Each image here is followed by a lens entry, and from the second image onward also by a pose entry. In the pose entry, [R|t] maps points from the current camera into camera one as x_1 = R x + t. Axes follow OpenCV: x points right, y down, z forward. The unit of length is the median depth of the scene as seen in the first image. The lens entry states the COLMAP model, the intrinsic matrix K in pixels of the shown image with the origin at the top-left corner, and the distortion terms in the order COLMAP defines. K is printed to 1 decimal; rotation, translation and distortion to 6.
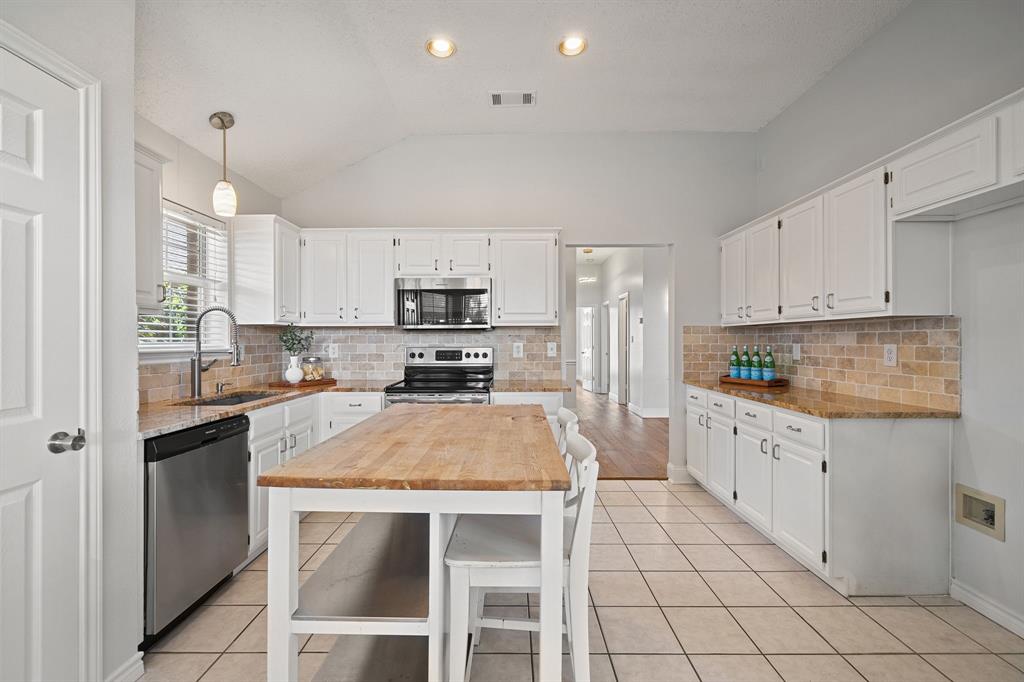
lens RADIAL K [[436.9, 0, 510.6], [0, 436.9, 338.7], [0, 0, 1]] dist [-0.000443, -0.000307]
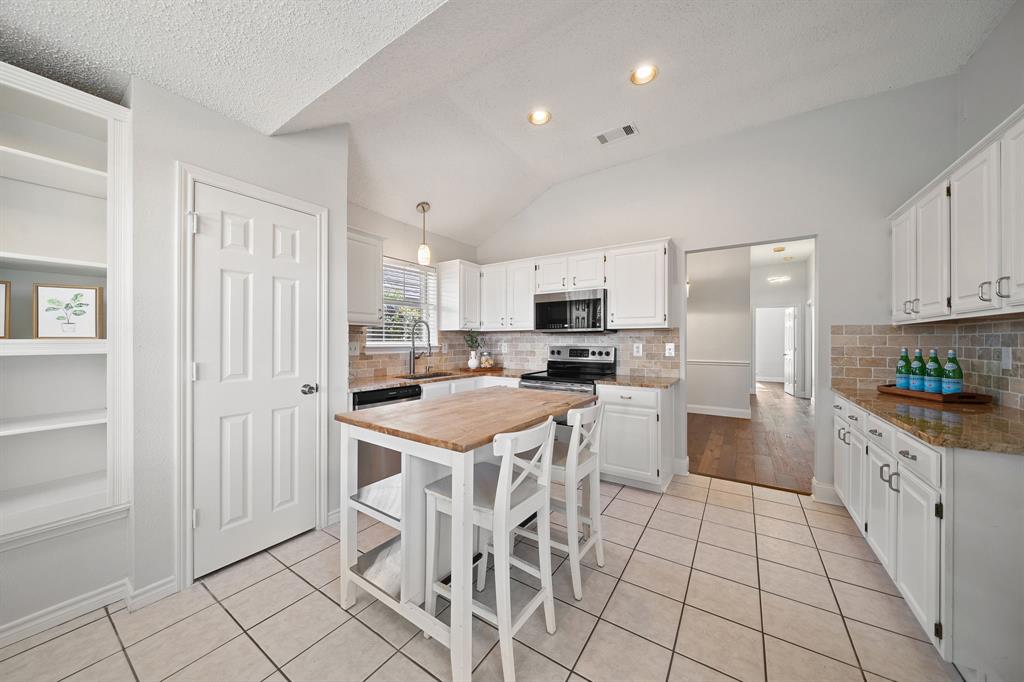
lens RADIAL K [[350.2, 0, 509.5], [0, 350.2, 340.1], [0, 0, 1]] dist [-0.006619, -0.000411]
pose [[0.833156, 0.001936, -0.553035, 0.292870], [-0.001765, 0.999998, 0.000842, 0.000919], [0.553036, 0.000275, 0.833157, 0.065818]]
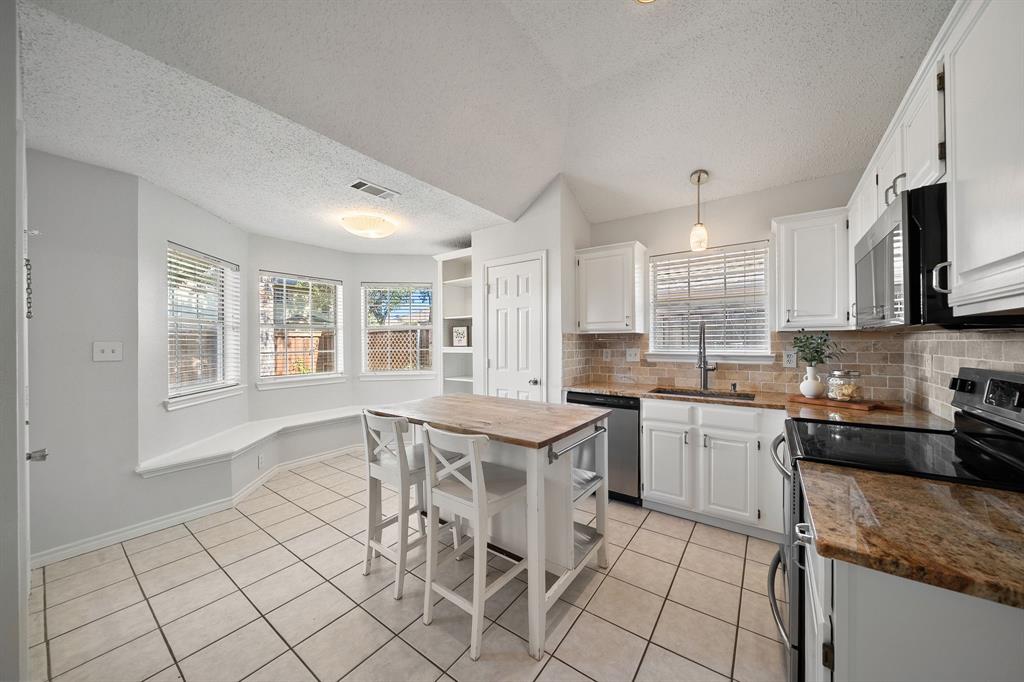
lens RADIAL K [[350.2, 0, 512.2], [0, 350.2, 341.7], [0, 0, 1]] dist [-0.006619, -0.000411]
pose [[-0.588310, 0.004249, -0.808624, 0.425121], [0.009064, 0.999958, -0.001340, -0.014258], [0.808584, -0.008118, -0.588324, 0.982155]]
